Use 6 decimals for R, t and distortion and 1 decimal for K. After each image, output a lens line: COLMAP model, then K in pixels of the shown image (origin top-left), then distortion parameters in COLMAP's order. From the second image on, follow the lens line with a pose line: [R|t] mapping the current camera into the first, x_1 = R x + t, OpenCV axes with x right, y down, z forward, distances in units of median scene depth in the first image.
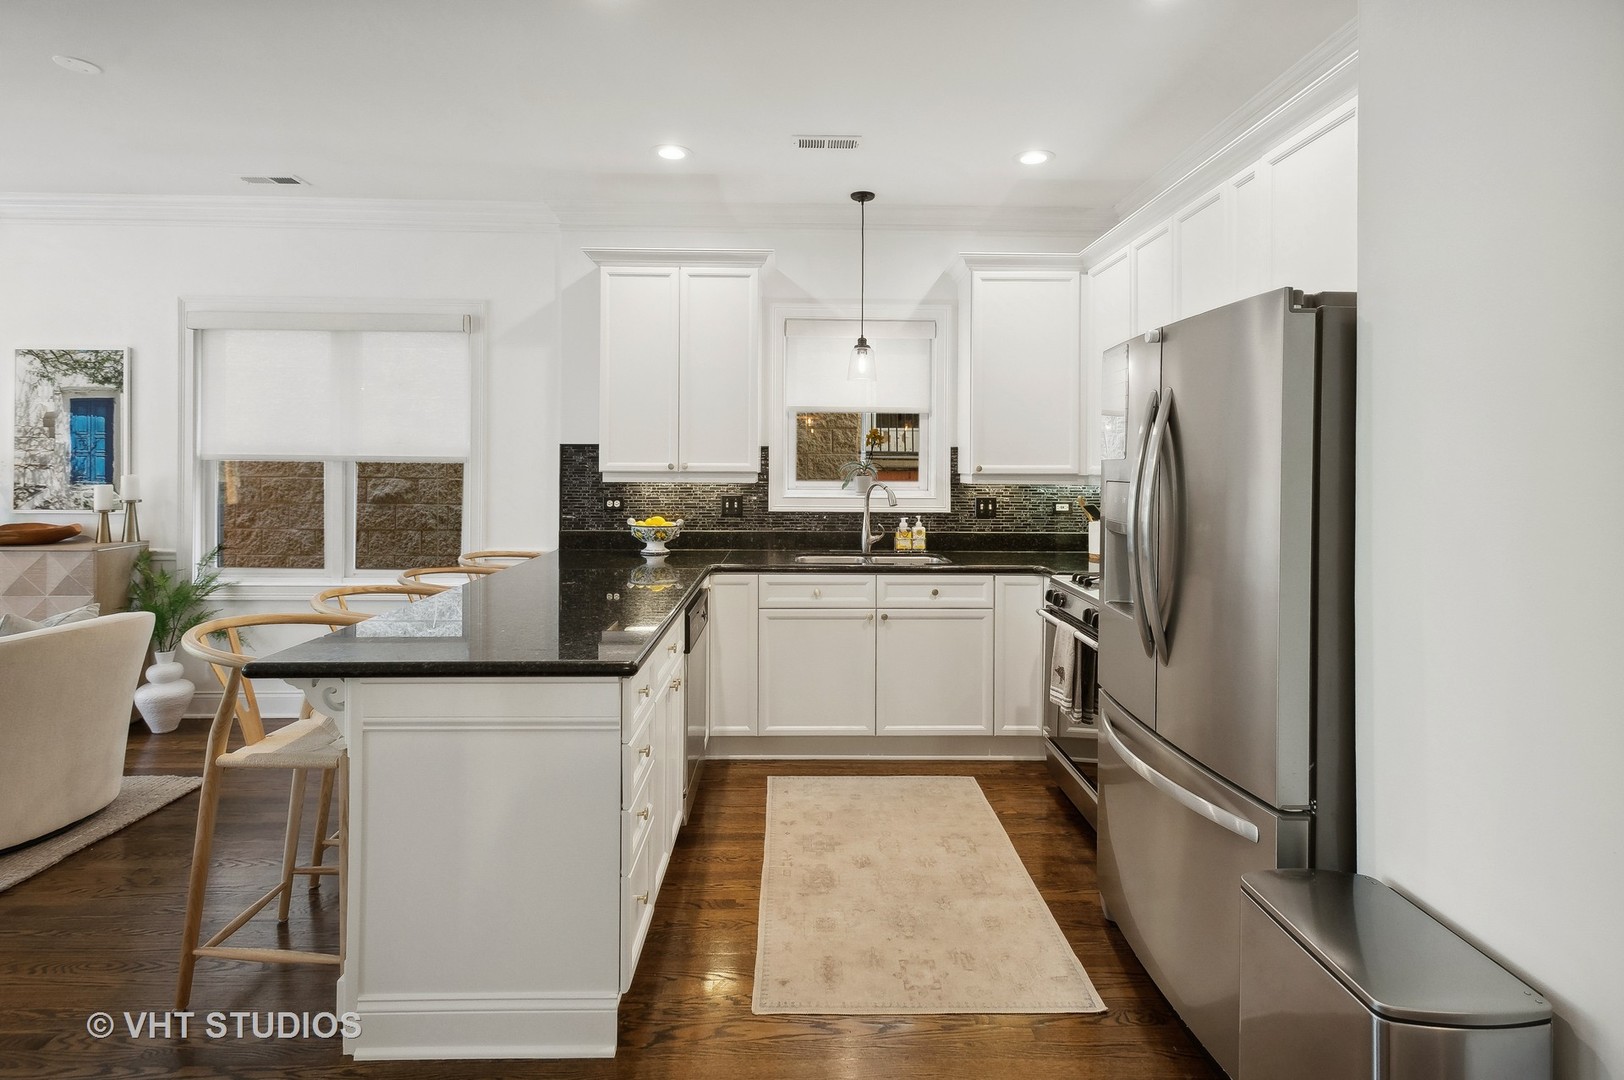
lens RADIAL K [[791.4, 0, 814.5], [0, 791.4, 465.4], [0, 0, 1]] dist [0.003849, -0.001145]
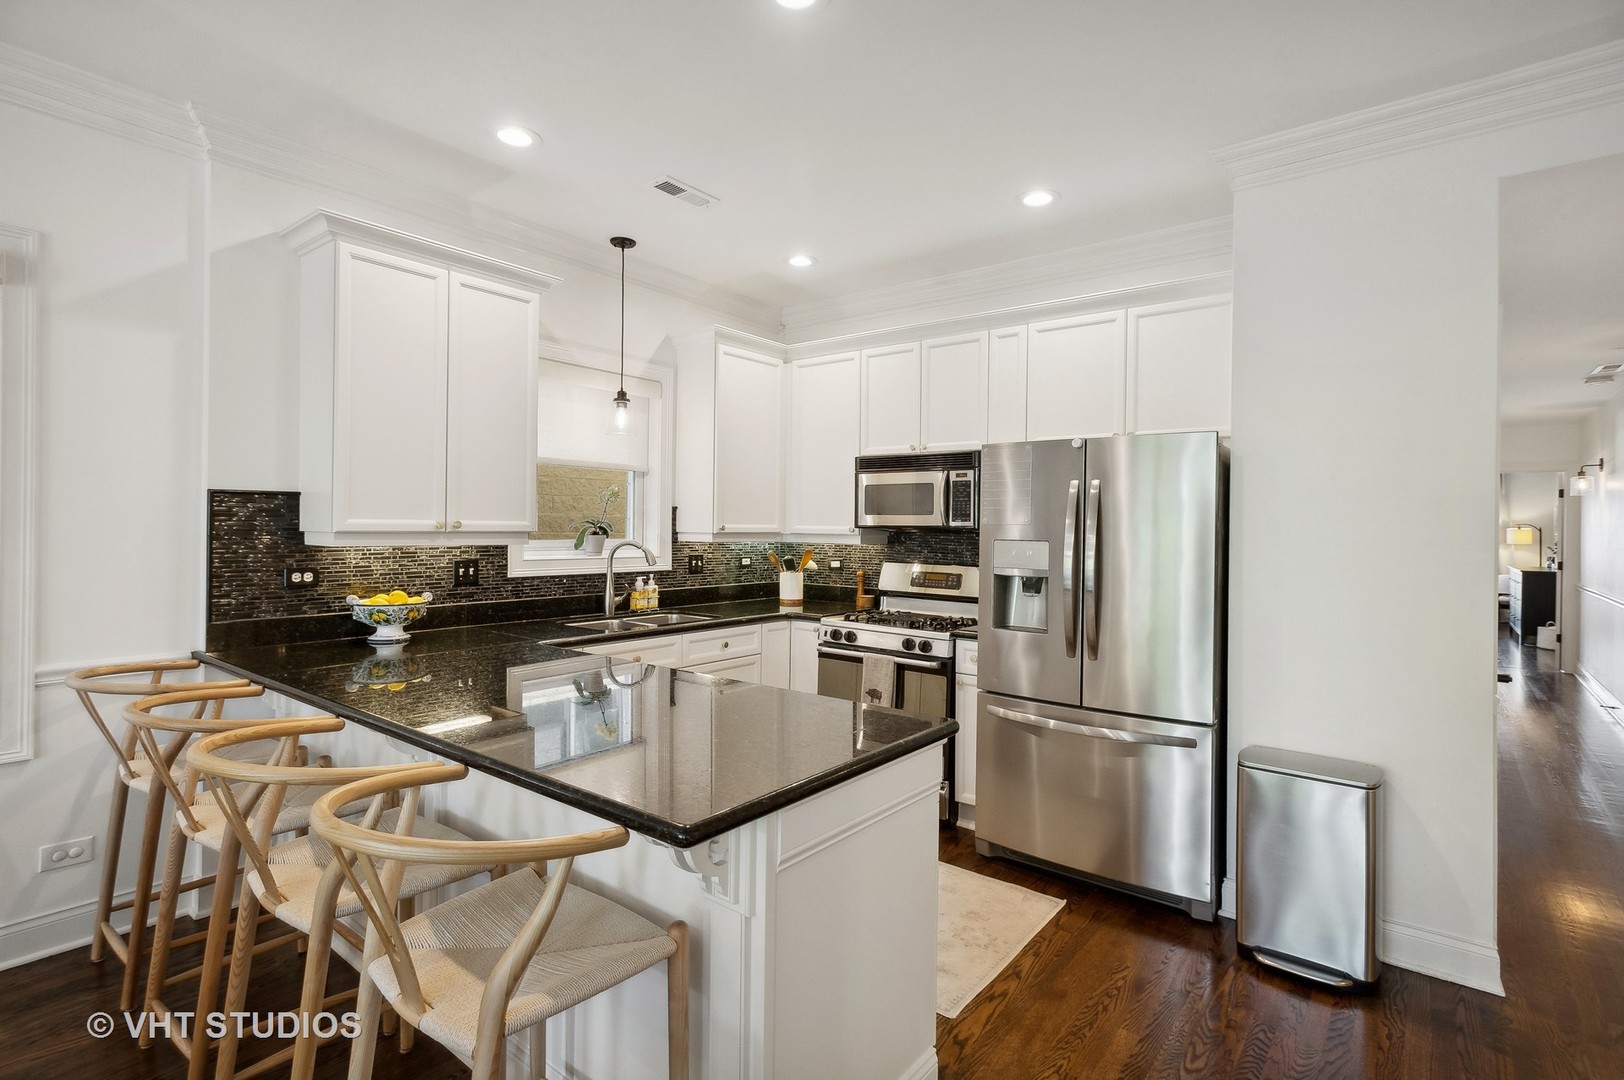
lens RADIAL K [[781.9, 0, 811.5], [0, 781.9, 526.4], [0, 0, 1]] dist [0.023592, -0.000251]
pose [[0.642923, 0.001504, 0.765929, -0.501645], [-0.010564, 0.999920, 0.006904, -0.006288], [-0.765858, -0.012530, 0.642888, 0.207392]]
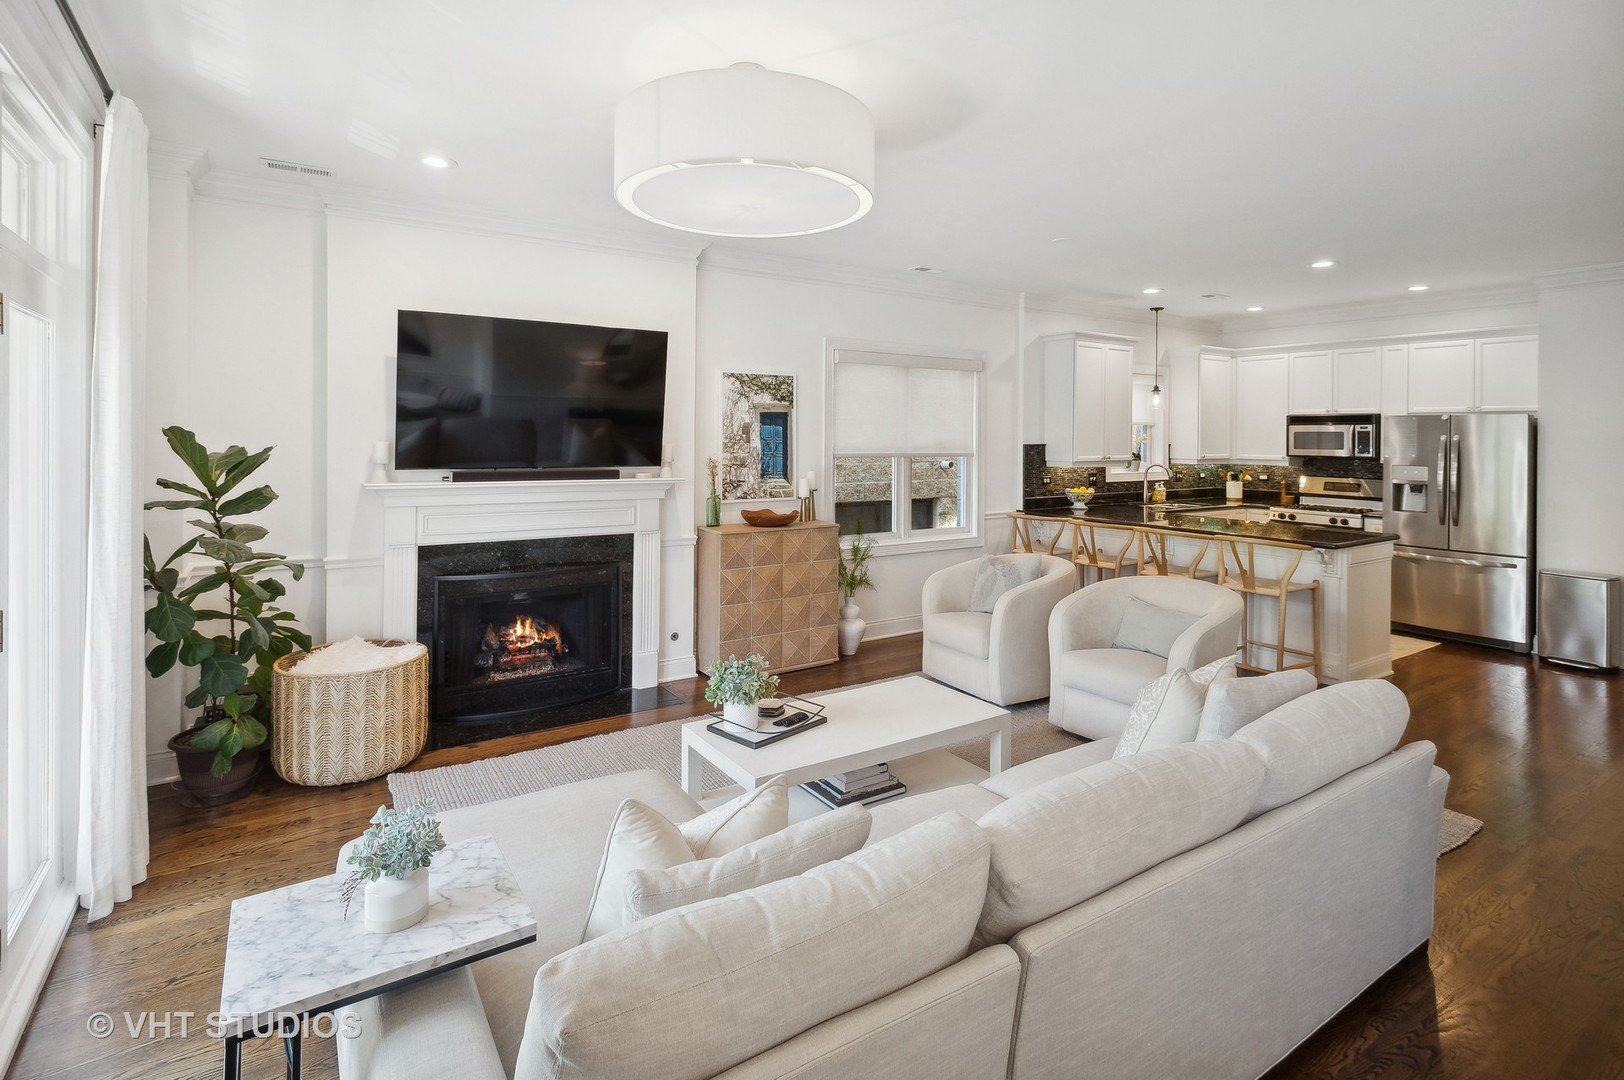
lens RADIAL K [[792.5, 0, 808.3], [0, 792.5, 437.5], [0, 0, 1]] dist [0.003198, -0.000580]
pose [[0.849633, -0.003443, 0.527363, -1.550895], [-0.001101, 0.999965, 0.008302, -0.054113], [-0.527373, -0.007634, 0.849600, -0.135111]]
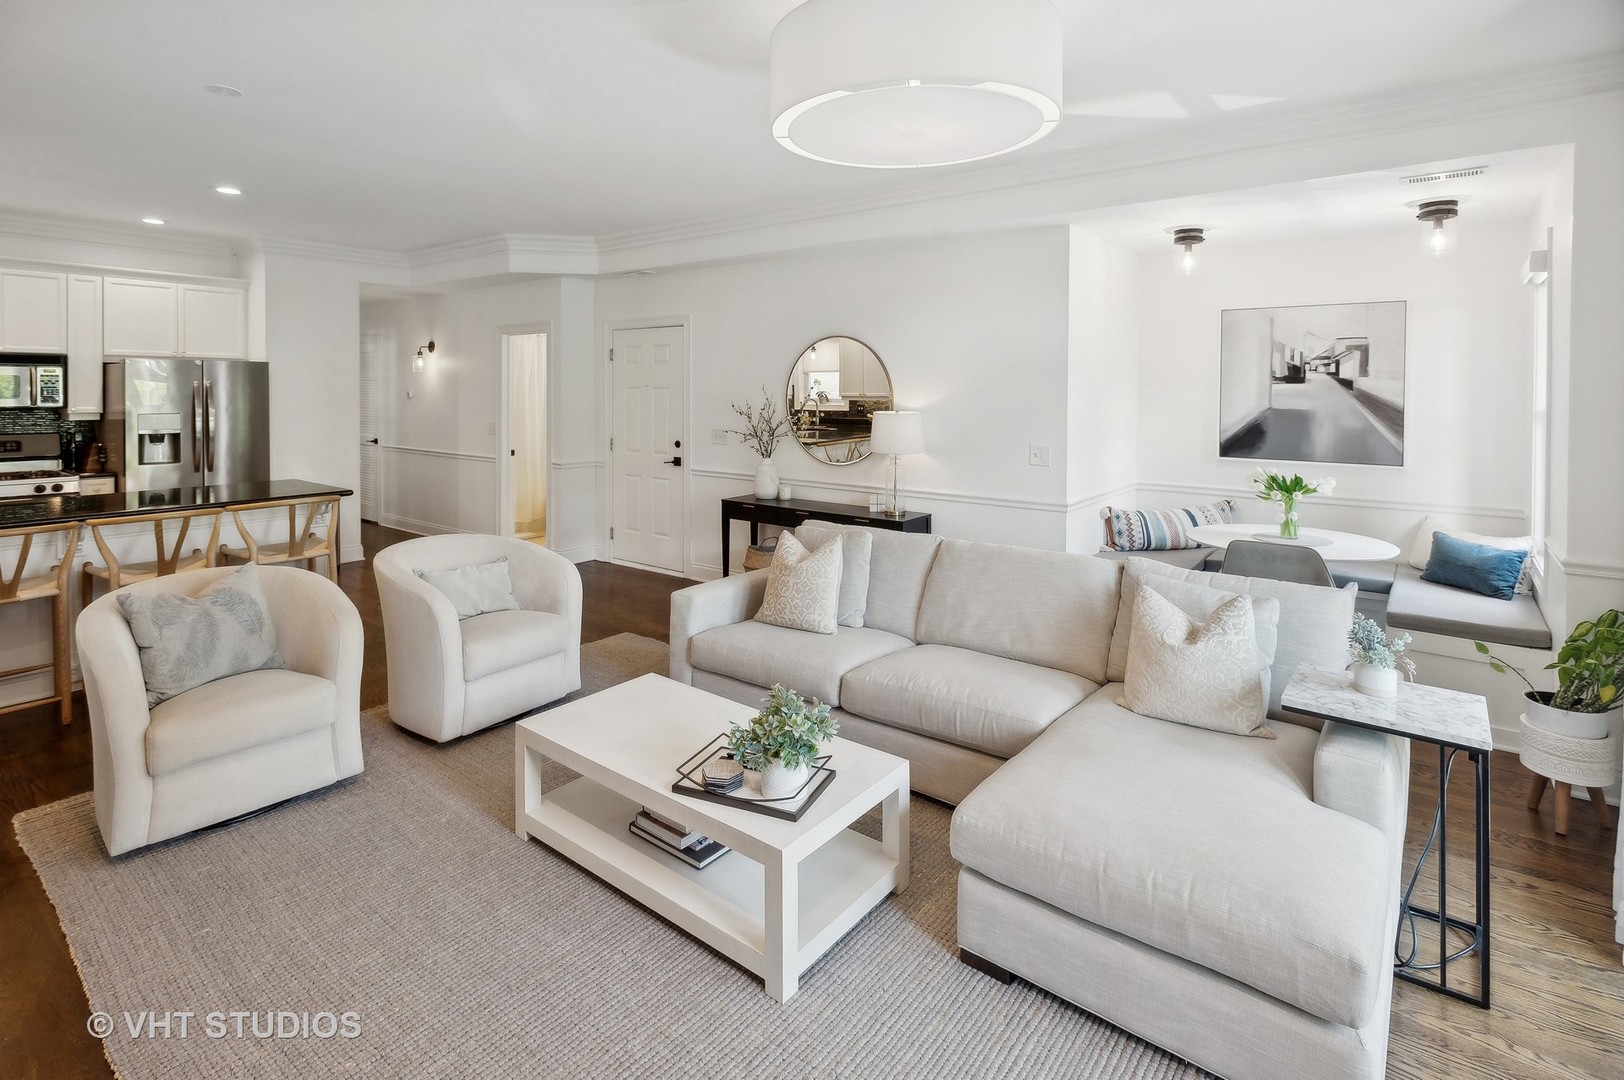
lens RADIAL K [[793.5, 0, 813.0], [0, 793.5, 403.8], [0, 0, 1]] dist [0.013072, -0.000818]
pose [[-0.767341, -0.022367, 0.640849, -1.560661], [-0.010710, 0.999699, 0.022068, -0.049911], [-0.641150, 0.010070, -0.767350, 0.881969]]
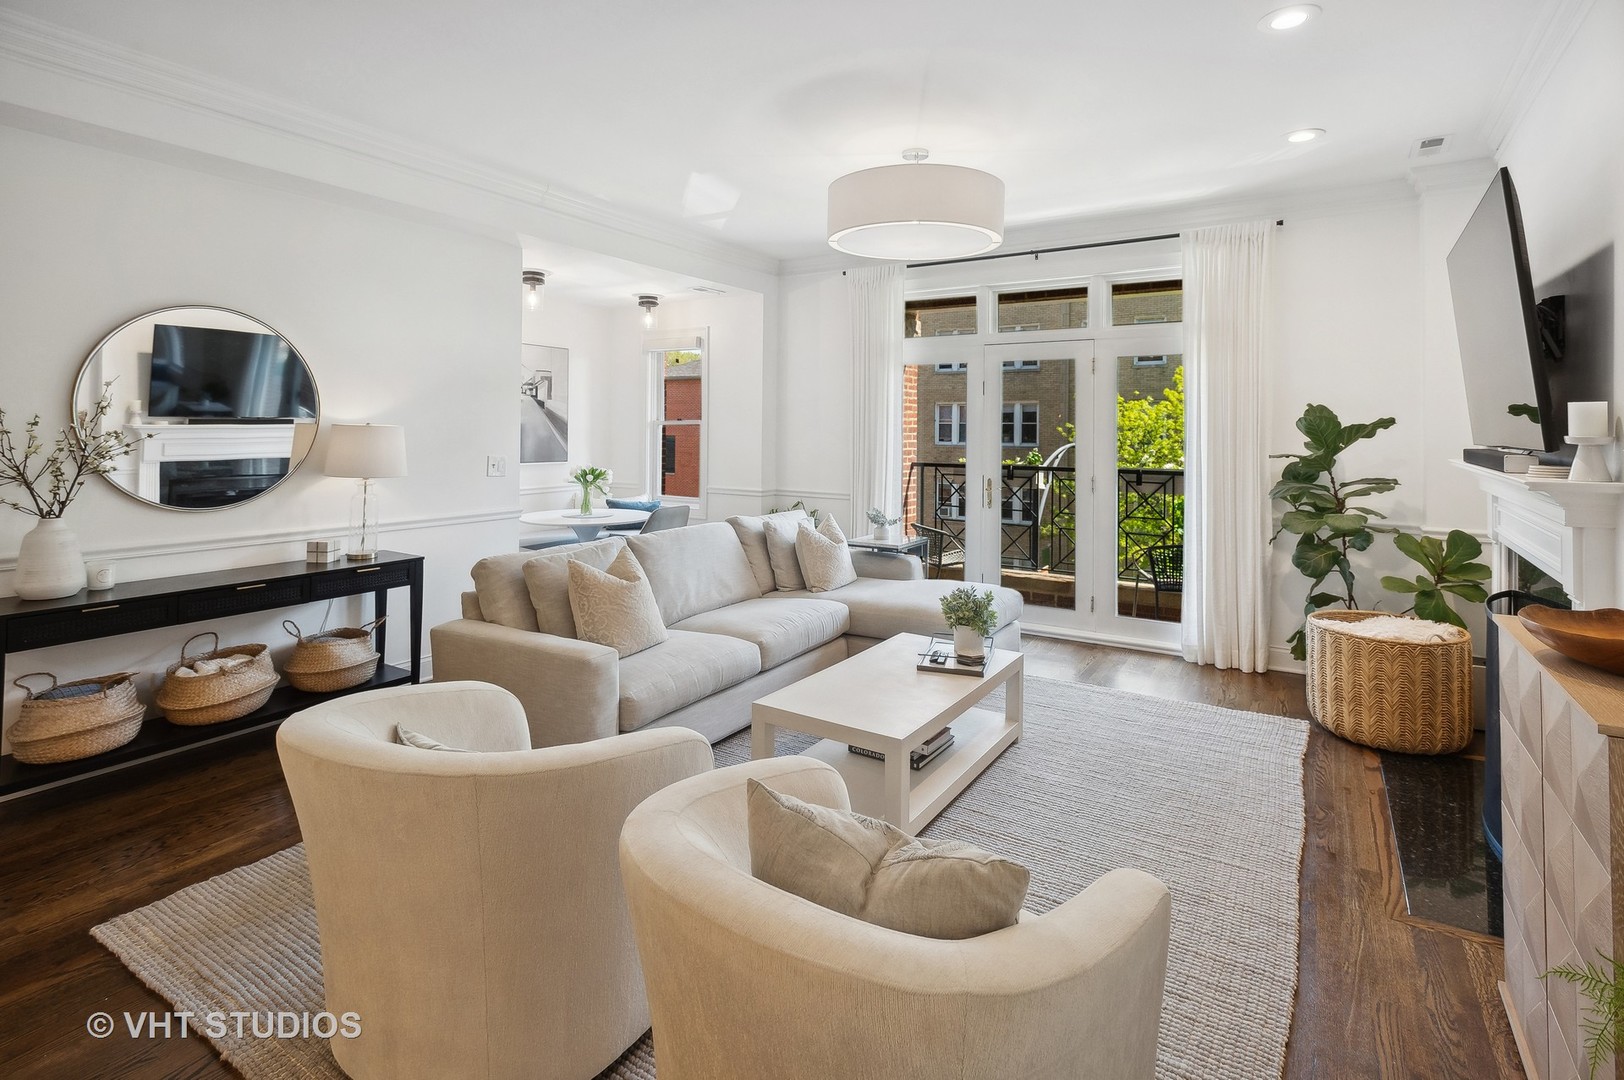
lens RADIAL K [[793.5, 0, 813.0], [0, 793.5, 403.8], [0, 0, 1]] dist [0.013072, -0.000818]
pose [[-0.564385, -0.039760, -0.824554, -0.424865], [-0.011839, 0.999127, -0.040075, -0.005657], [0.825427, -0.012856, -0.564363, 0.834877]]
